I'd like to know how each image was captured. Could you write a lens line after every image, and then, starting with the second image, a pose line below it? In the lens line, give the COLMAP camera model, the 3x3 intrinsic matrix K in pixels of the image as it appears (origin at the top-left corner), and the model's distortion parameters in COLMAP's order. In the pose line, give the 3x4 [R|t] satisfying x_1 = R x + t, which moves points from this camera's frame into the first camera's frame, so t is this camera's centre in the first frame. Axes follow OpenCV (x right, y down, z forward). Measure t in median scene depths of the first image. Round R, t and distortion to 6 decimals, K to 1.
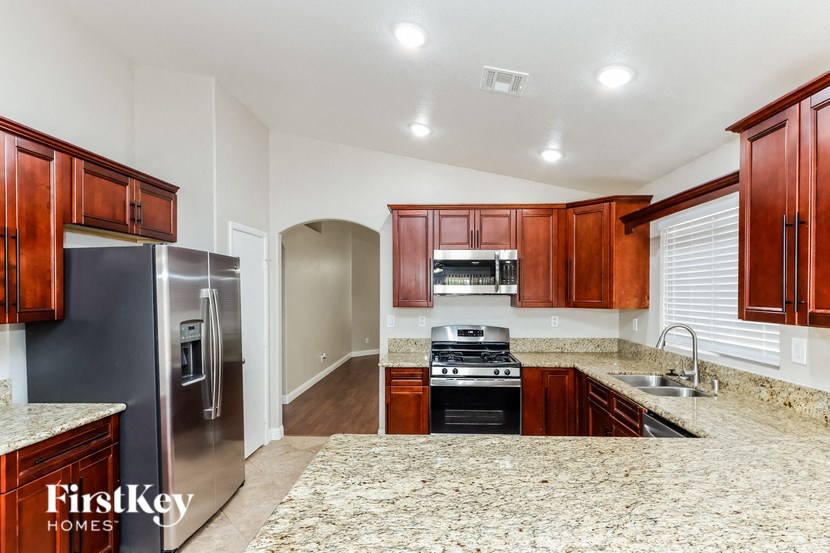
lens RADIAL K [[431.0, 0, 435.6], [0, 431.0, 295.0], [0, 0, 1]] dist [0.023795, -0.000070]
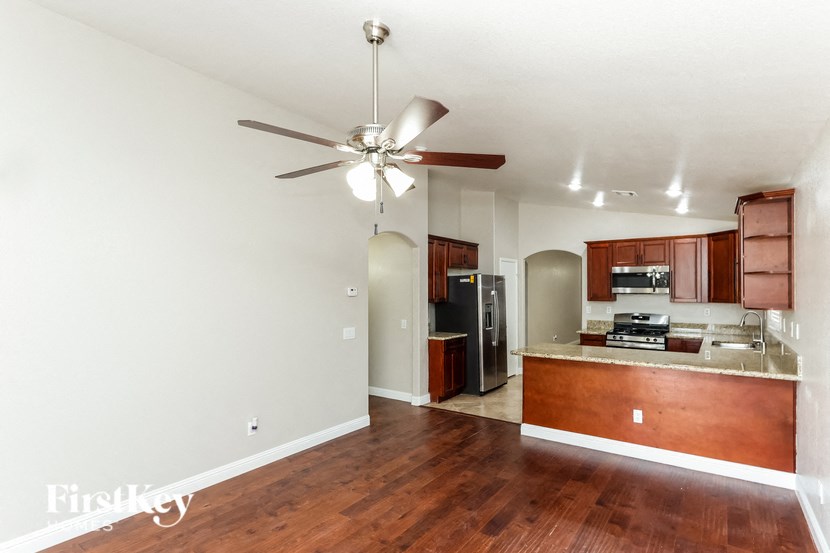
lens RADIAL K [[431.0, 0, 416.5], [0, 431.0, 284.5], [0, 0, 1]] dist [0.023795, -0.000070]
pose [[0.827803, -0.008810, -0.560950, 0.346012], [-0.002991, 0.999793, -0.020116, -0.000853], [0.561011, 0.018329, 0.827605, -0.920771]]
